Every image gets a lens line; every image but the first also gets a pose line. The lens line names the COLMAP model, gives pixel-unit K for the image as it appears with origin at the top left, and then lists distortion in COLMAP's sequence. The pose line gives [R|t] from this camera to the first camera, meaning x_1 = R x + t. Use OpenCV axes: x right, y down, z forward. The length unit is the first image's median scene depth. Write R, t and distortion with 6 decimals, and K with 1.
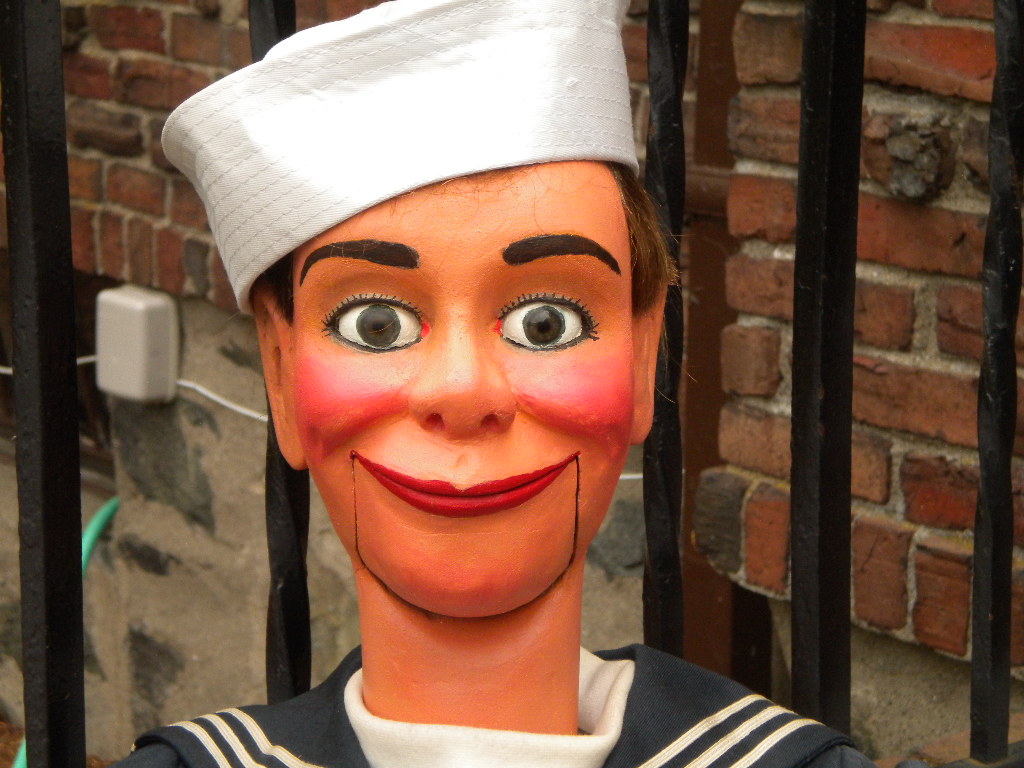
lens RADIAL K [[2838.3, 0, 503.5], [0, 2838.3, 364.5], [0, 0, 1]] dist [2.147986, -24.281903]
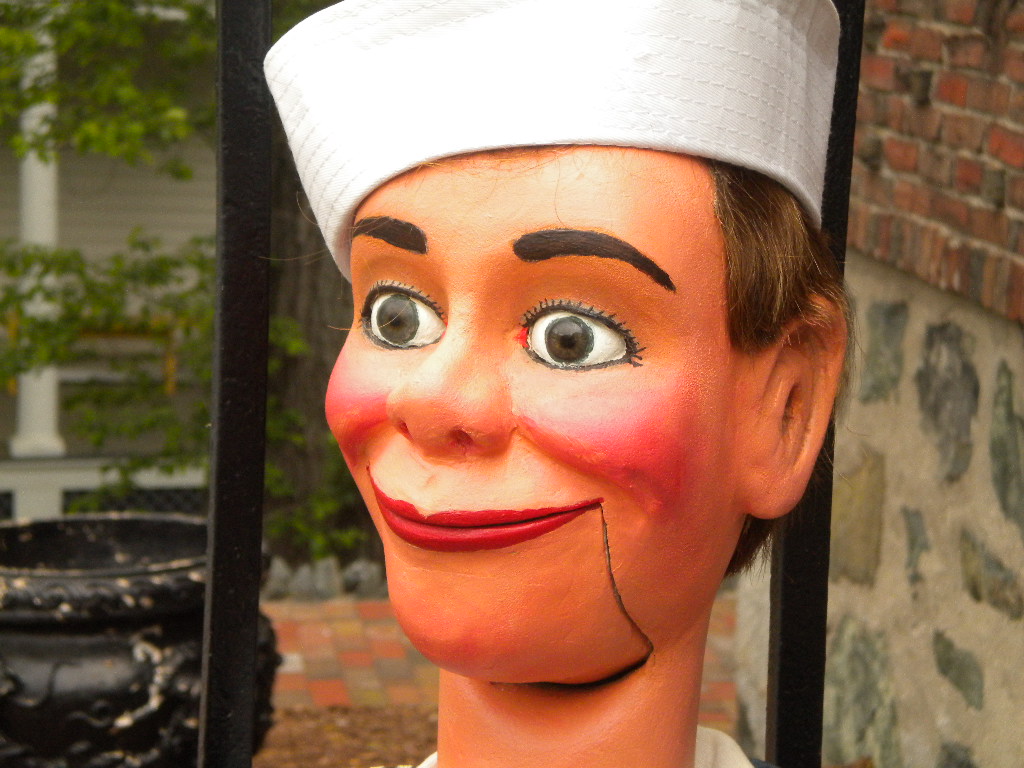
lens RADIAL K [[2813.6, 0, 506.0], [0, 2813.6, 366.9], [0, 0, 1]] dist [2.175135, -24.057671]
pose [[0.869611, 0.112412, -0.480770, 0.166716], [-0.141755, 0.989585, -0.025024, 0.007353], [0.472950, 0.089912, 0.876489, 0.111012]]
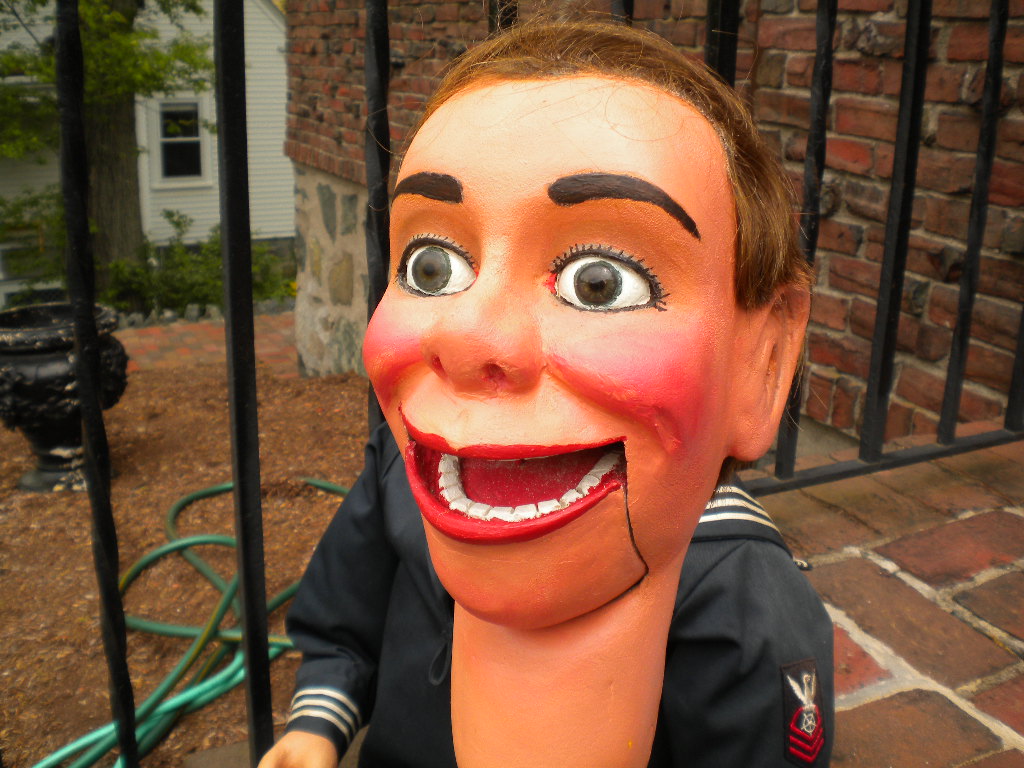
lens RADIAL K [[1080.0, 0, 514.6], [0, 1080.0, 364.0], [0, 0, 1]] dist [-0.082276, -0.163976]
pose [[0.979982, 0.082132, -0.181356, 0.069055], [-0.069413, 0.994734, 0.075410, 0.010009], [0.186594, -0.061312, 0.980522, 0.167573]]
